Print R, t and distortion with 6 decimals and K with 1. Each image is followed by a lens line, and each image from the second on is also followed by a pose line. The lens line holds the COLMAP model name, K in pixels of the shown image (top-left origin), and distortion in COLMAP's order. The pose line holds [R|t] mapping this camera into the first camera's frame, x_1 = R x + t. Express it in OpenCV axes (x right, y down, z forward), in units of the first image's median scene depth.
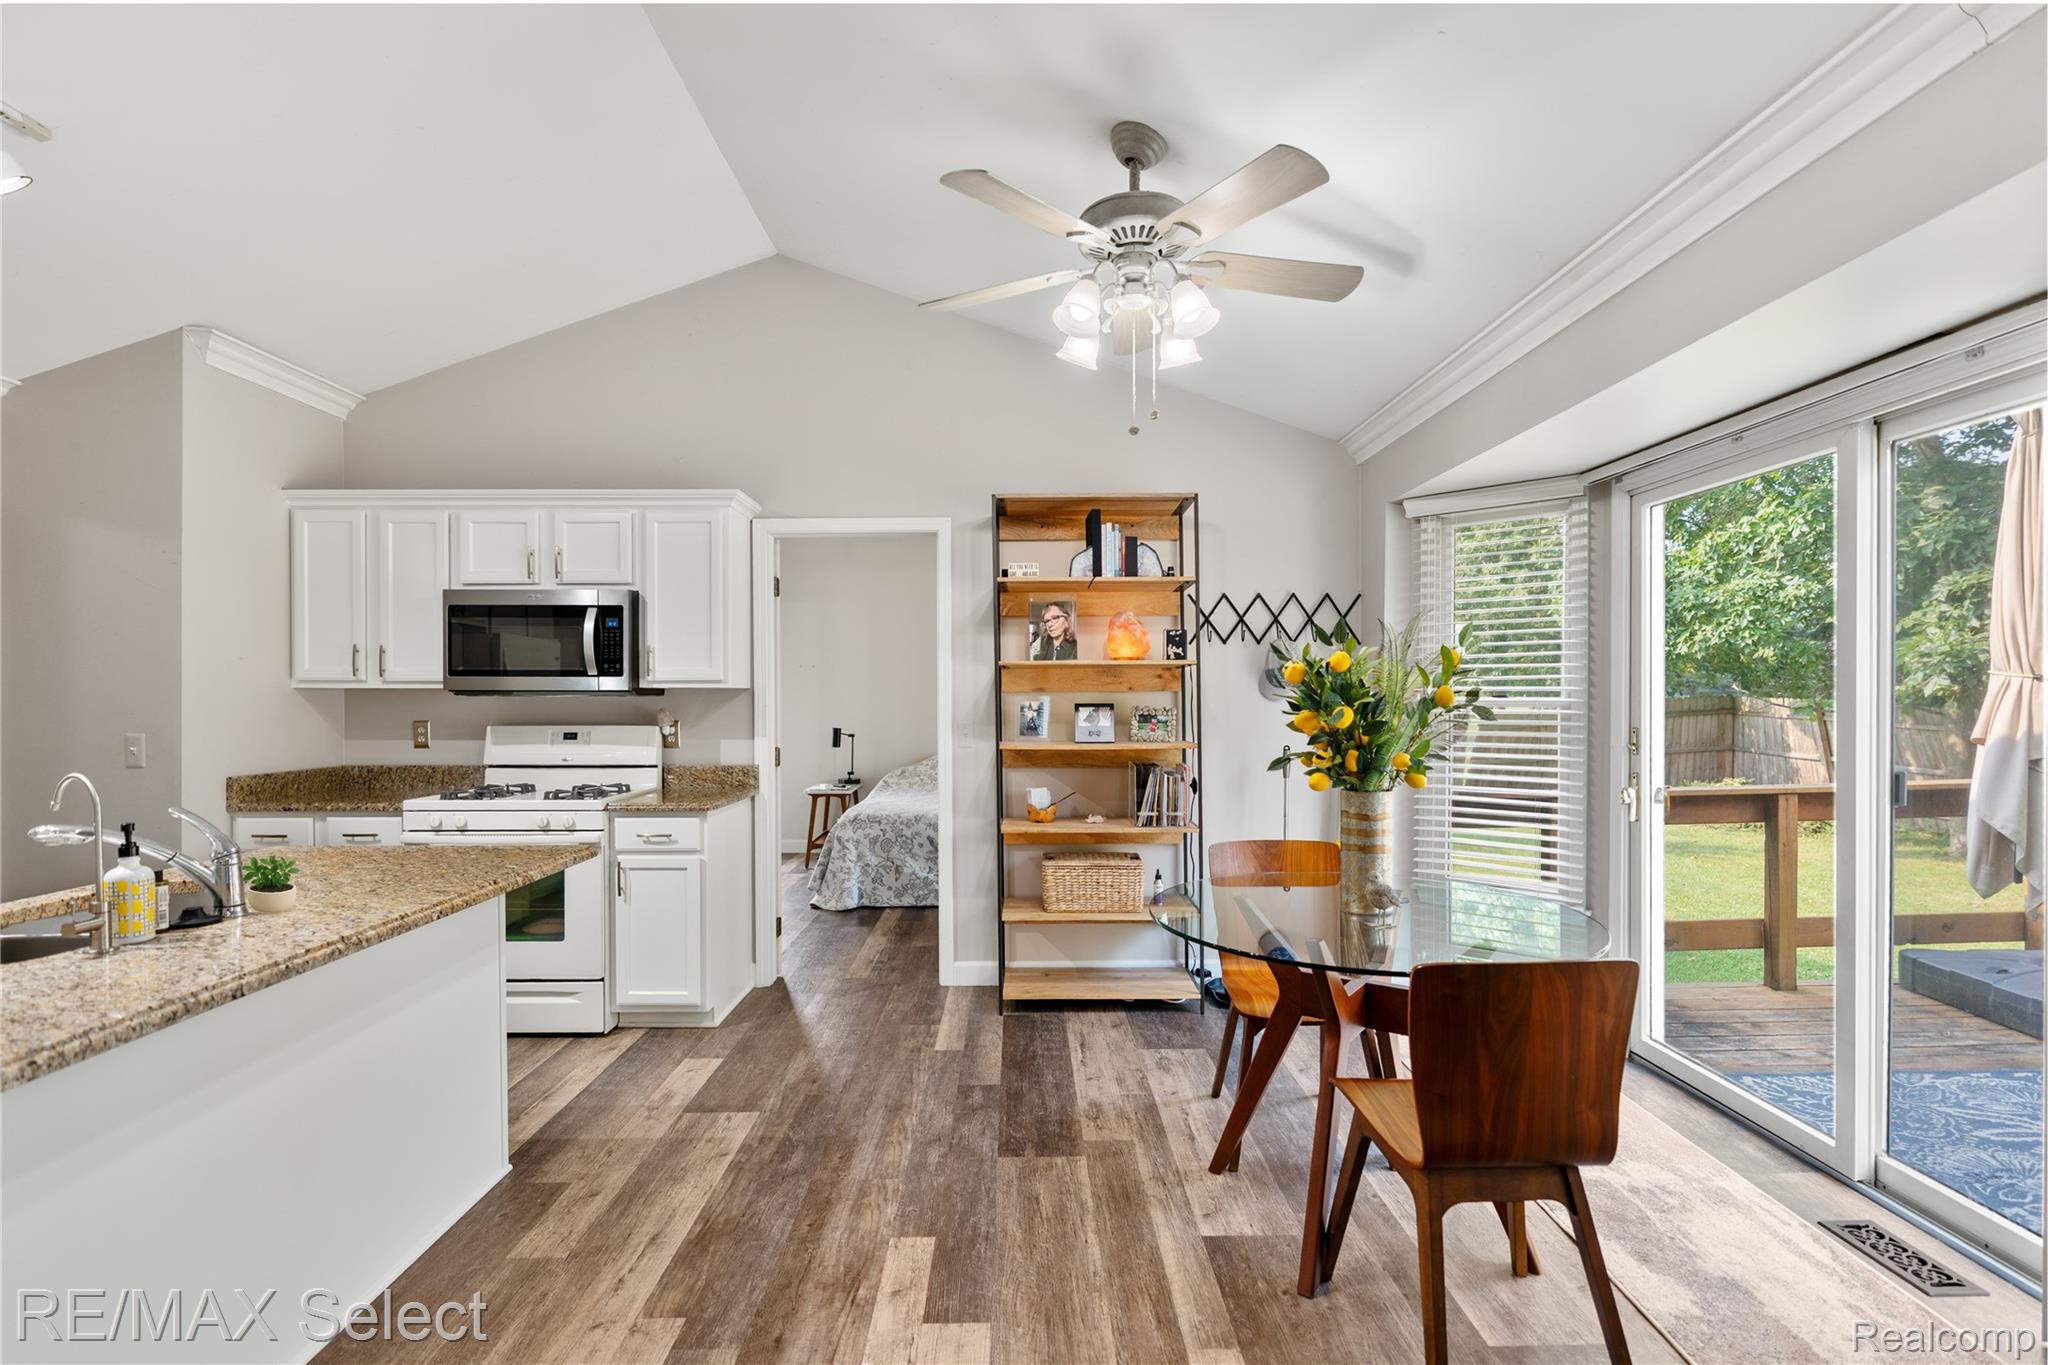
lens RADIAL K [[929.6, 0, 1040.8], [0, 929.6, 706.6], [0, 0, 1]] dist [-0.013517, 0.006138]
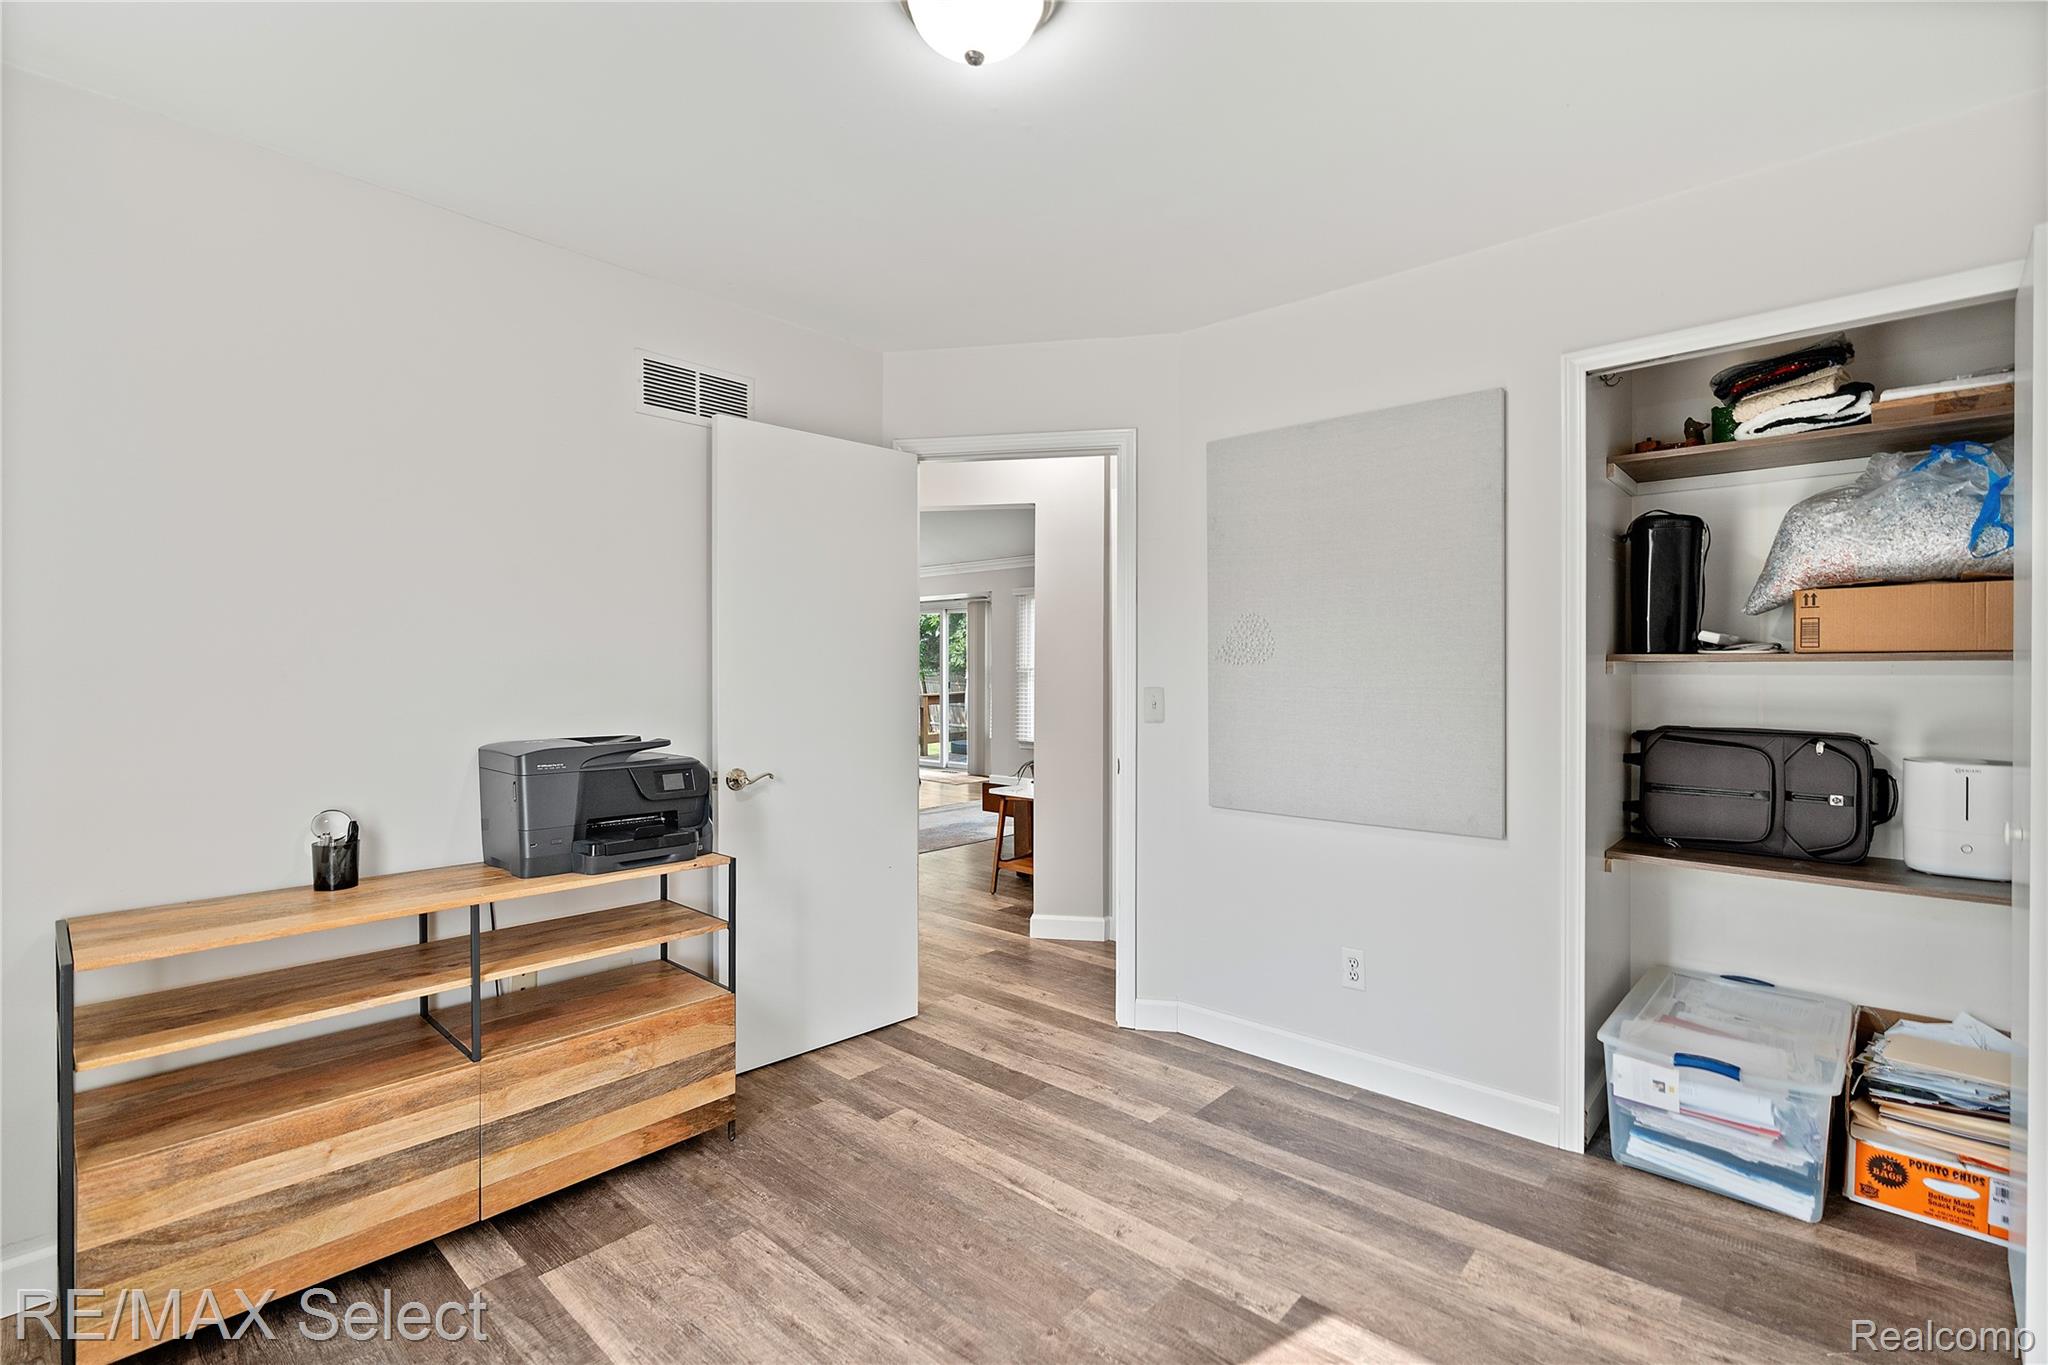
lens RADIAL K [[929.6, 0, 1023.3], [0, 929.6, 678.2], [0, 0, 1]] dist [-0.013517, 0.006138]
pose [[0.680476, -0.003308, 0.732763, -1.454181], [0.007261, 0.999971, -0.002228, 0.039192], [-0.732735, 0.006837, 0.680480, -1.589216]]
